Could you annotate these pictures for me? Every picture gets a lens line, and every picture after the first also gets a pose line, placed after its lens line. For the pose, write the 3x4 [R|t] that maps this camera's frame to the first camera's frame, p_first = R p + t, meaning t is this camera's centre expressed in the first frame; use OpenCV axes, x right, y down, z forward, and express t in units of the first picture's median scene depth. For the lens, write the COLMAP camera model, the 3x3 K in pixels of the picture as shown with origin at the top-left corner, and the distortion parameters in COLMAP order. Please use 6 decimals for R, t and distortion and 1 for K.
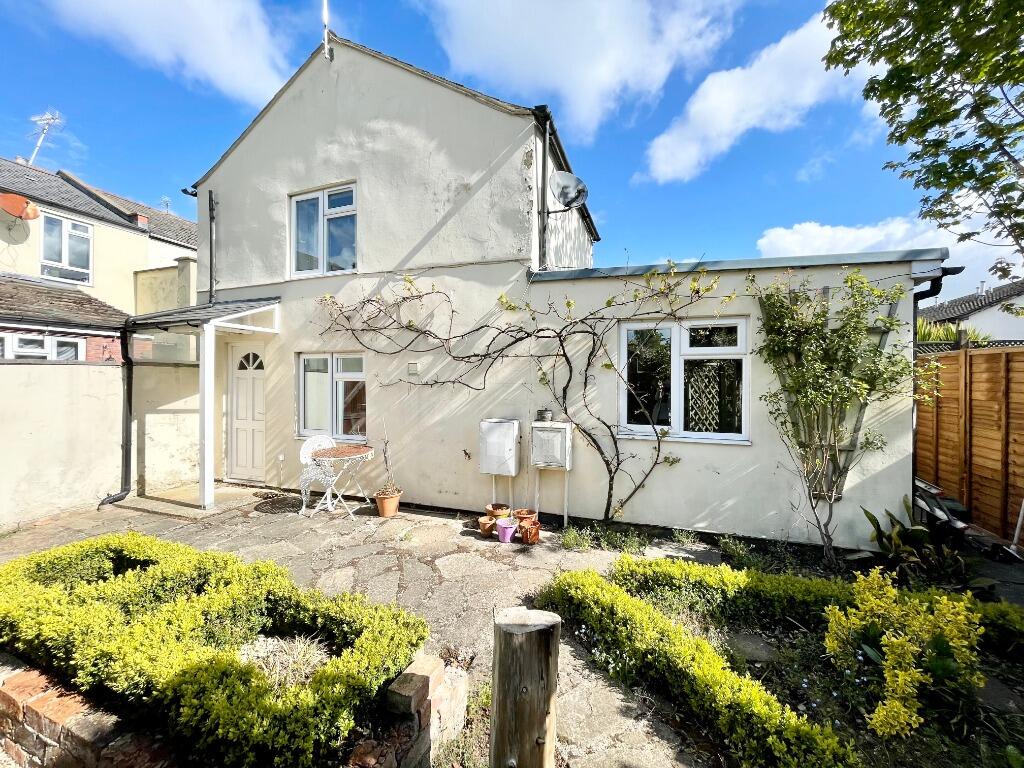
lens RADIAL K [[406.7, 0, 510.9], [0, 406.7, 384.5], [0, 0, 1]] dist [0.002326, 0.000149]
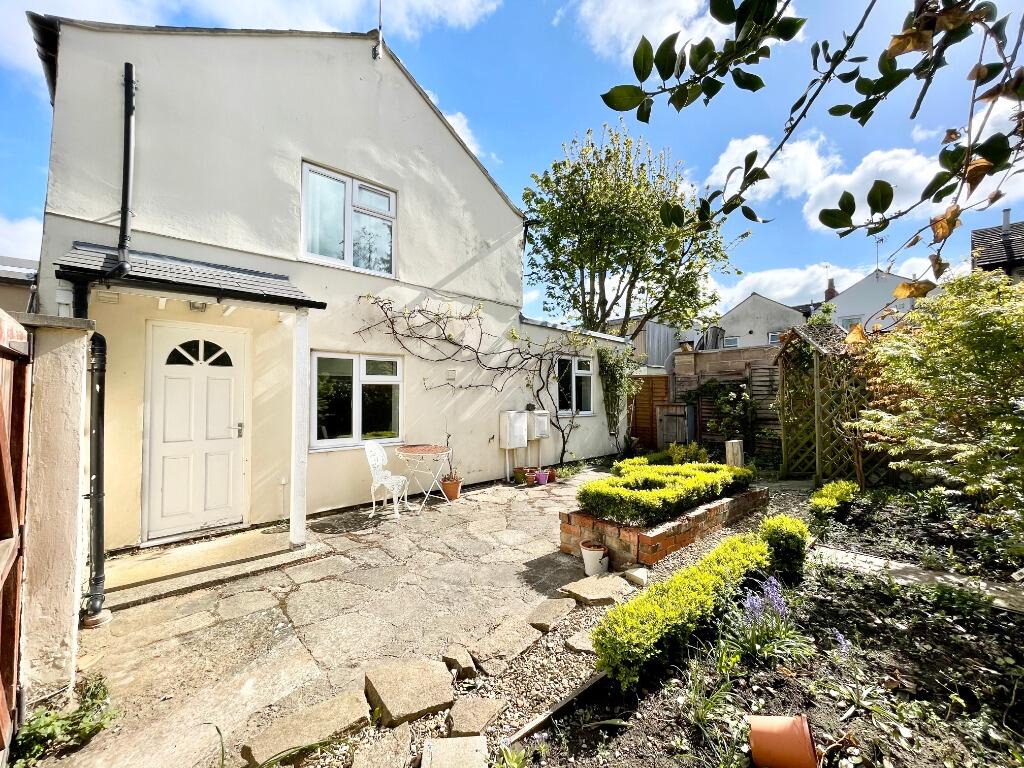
lens RADIAL K [[406.7, 0, 512.7], [0, 406.7, 382.1], [0, 0, 1]] dist [0.002326, 0.000149]
pose [[0.462132, 0.019878, 0.886589, -1.236636], [0.008957, 0.999593, -0.027081, 0.018002], [-0.886766, 0.020456, 0.461766, 0.285205]]
